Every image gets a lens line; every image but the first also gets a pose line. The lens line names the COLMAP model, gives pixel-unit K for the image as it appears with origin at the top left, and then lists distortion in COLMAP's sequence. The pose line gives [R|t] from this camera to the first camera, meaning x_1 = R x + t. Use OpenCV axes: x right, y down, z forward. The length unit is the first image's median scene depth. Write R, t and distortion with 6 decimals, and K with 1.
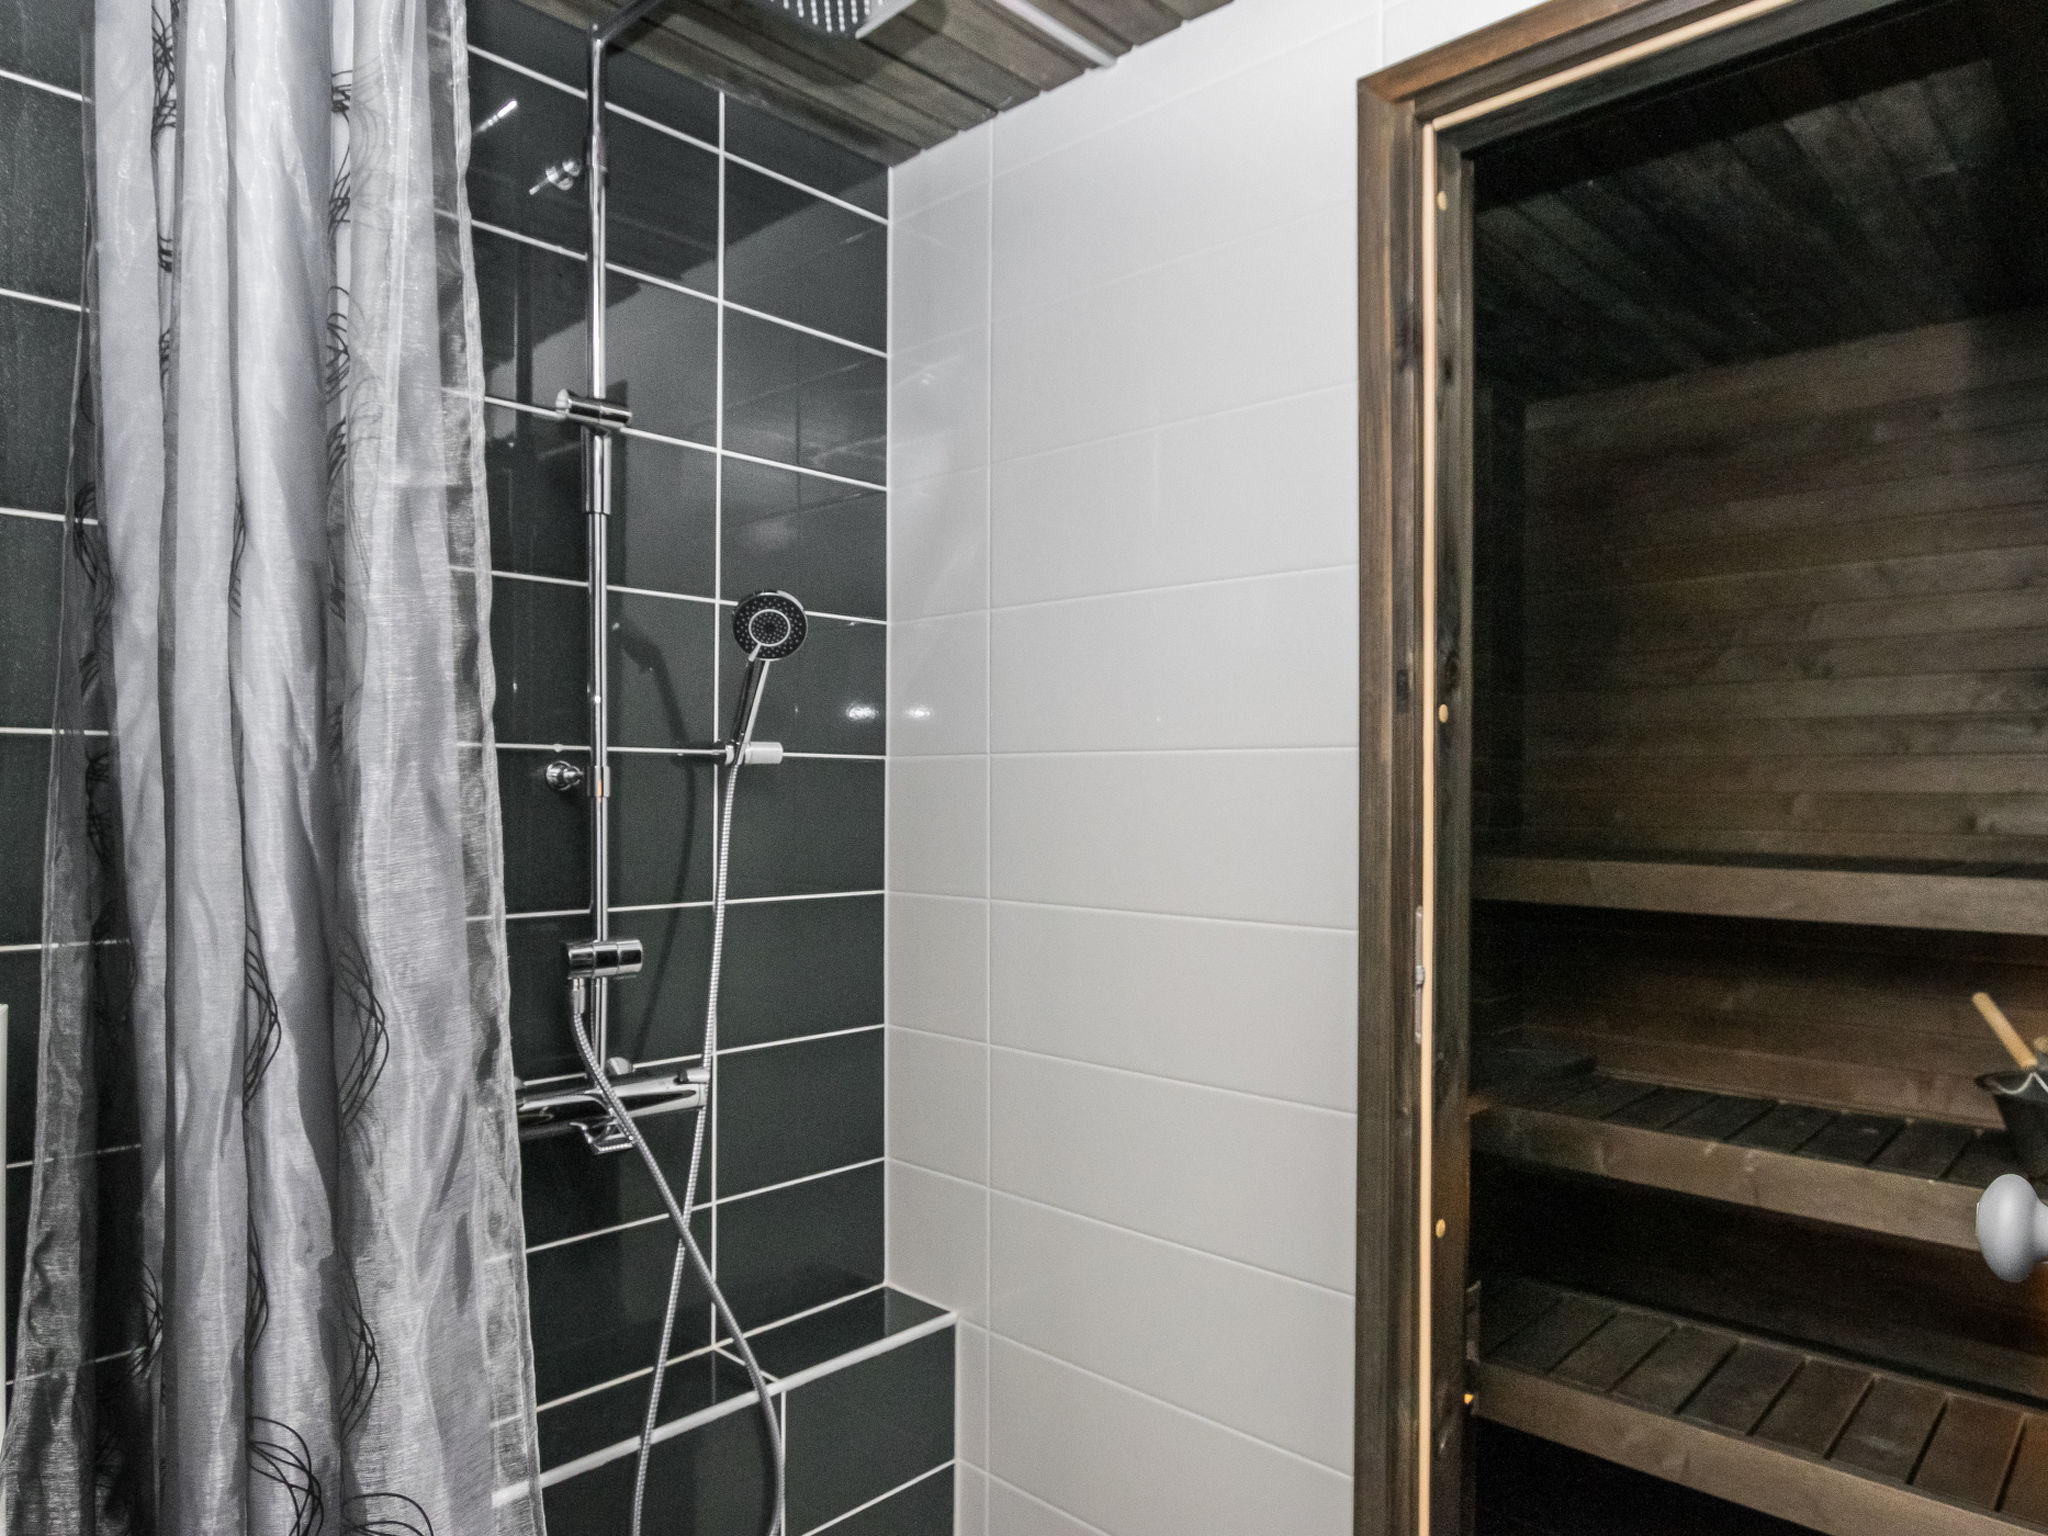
lens RADIAL K [[1309.9, 0, 1021.8], [0, 1309.9, 800.4], [0, 0, 1]] dist [0.001895, 0.001733]
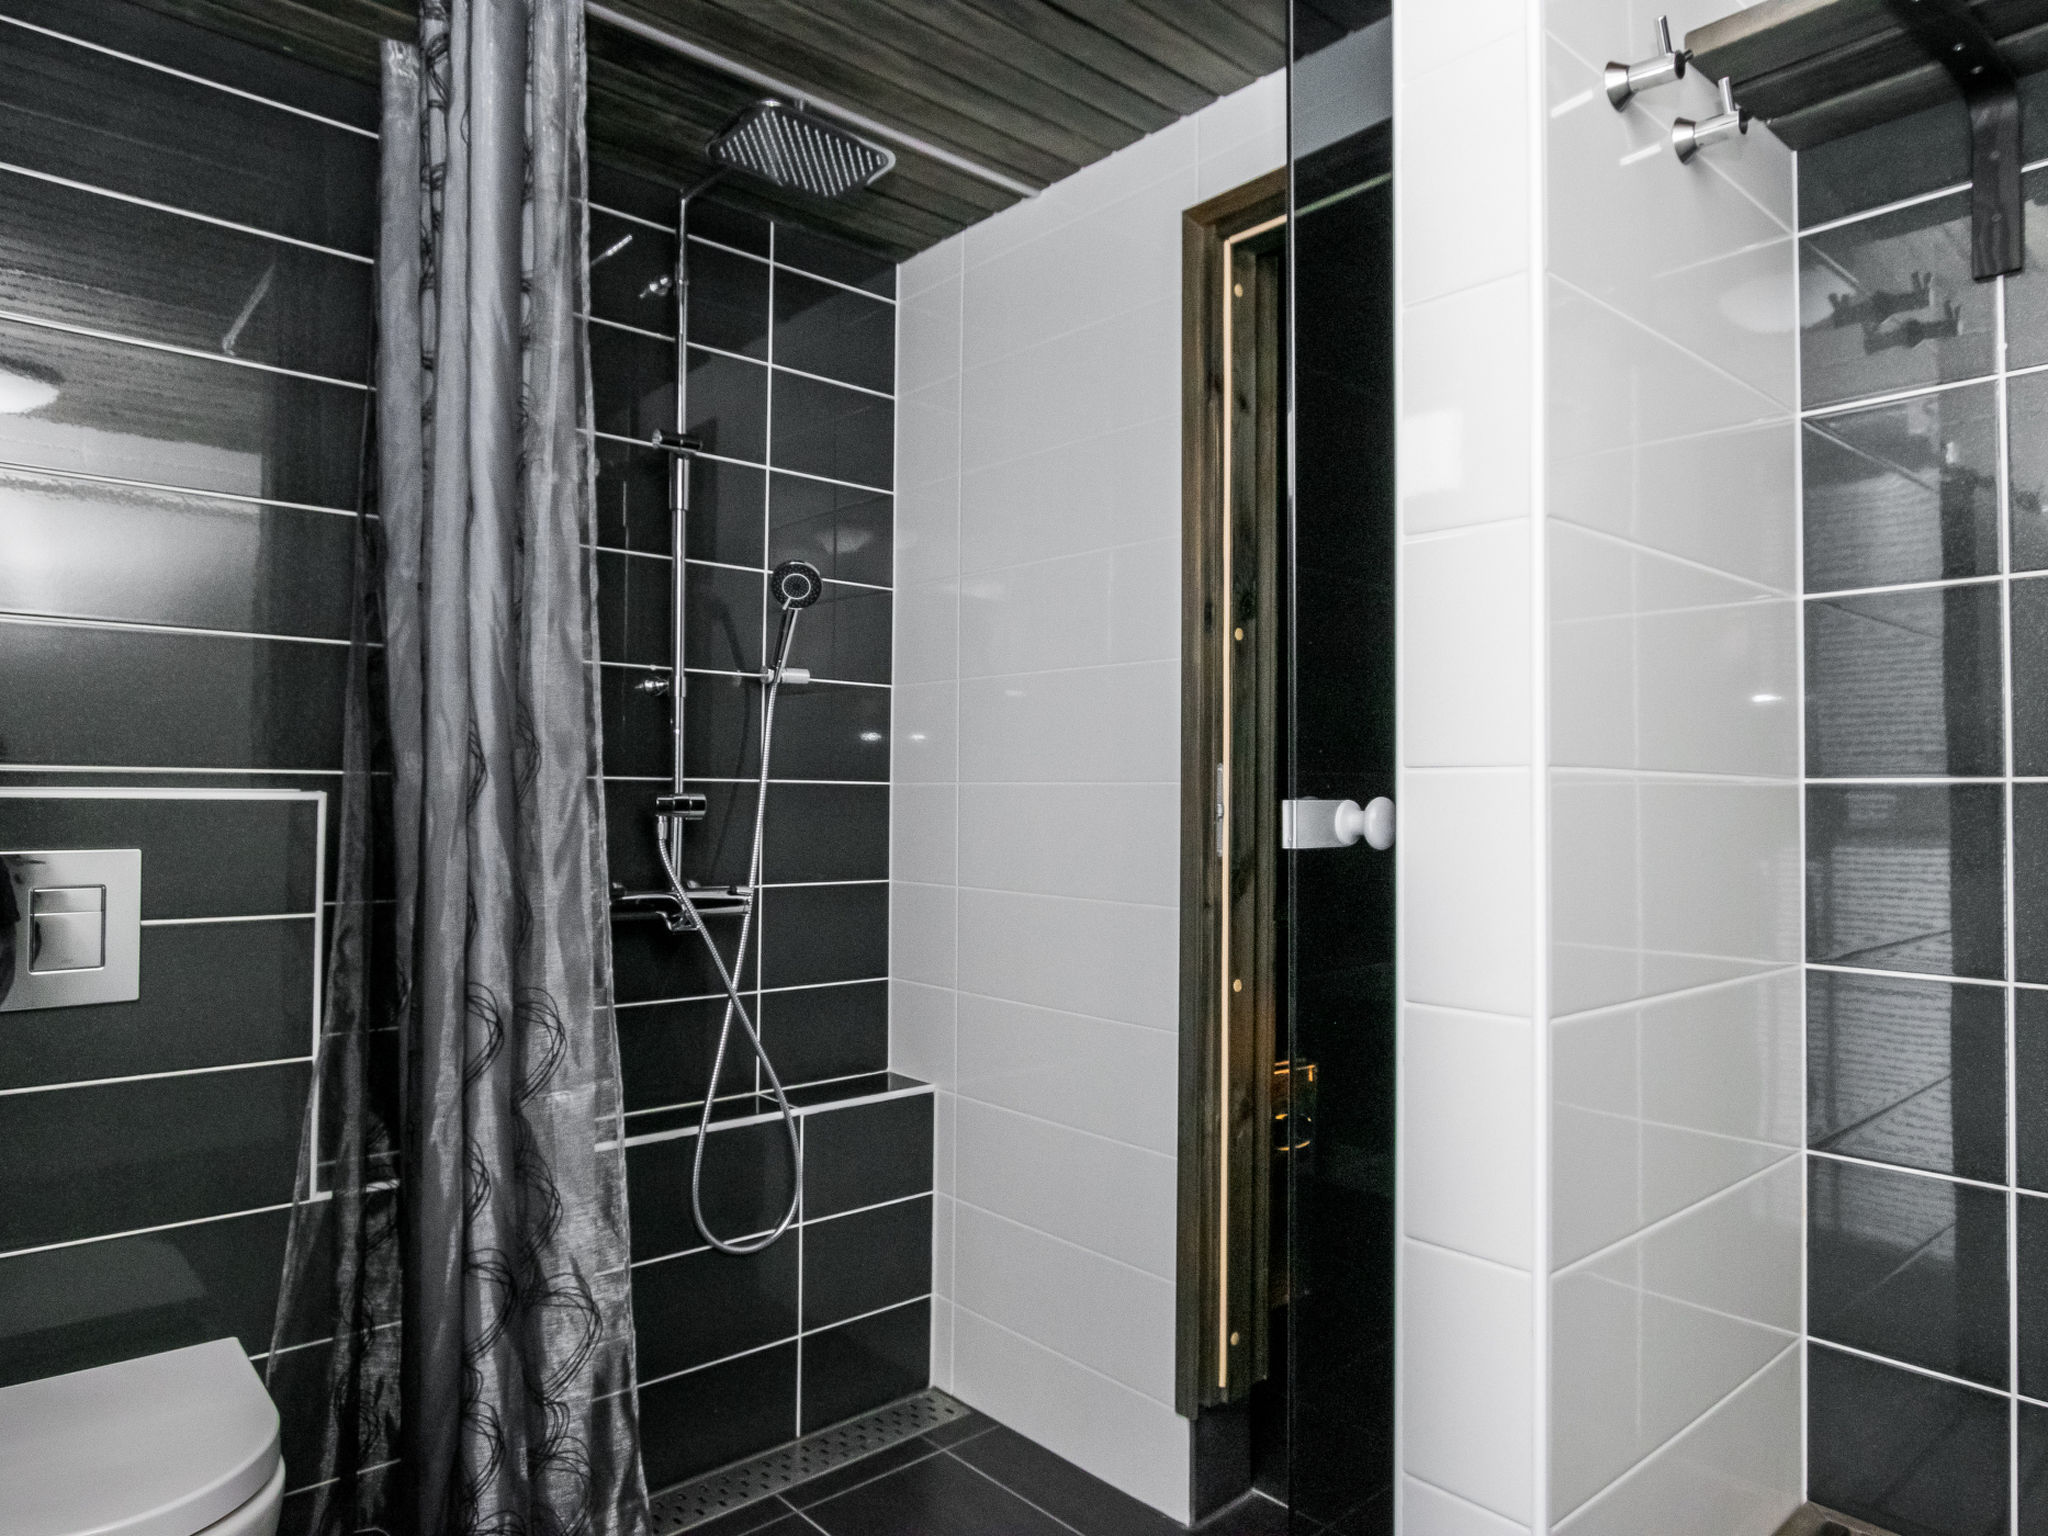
lens RADIAL K [[1304.2, 0, 1053.0], [0, 1304.2, 767.2], [0, 0, 1]] dist [0.000064, -0.000117]
pose [[0.997306, -0.002199, -0.073321, 0.210606], [-0.000487, 0.999330, -0.036597, 0.129720], [0.073352, 0.036534, 0.996637, -0.444679]]
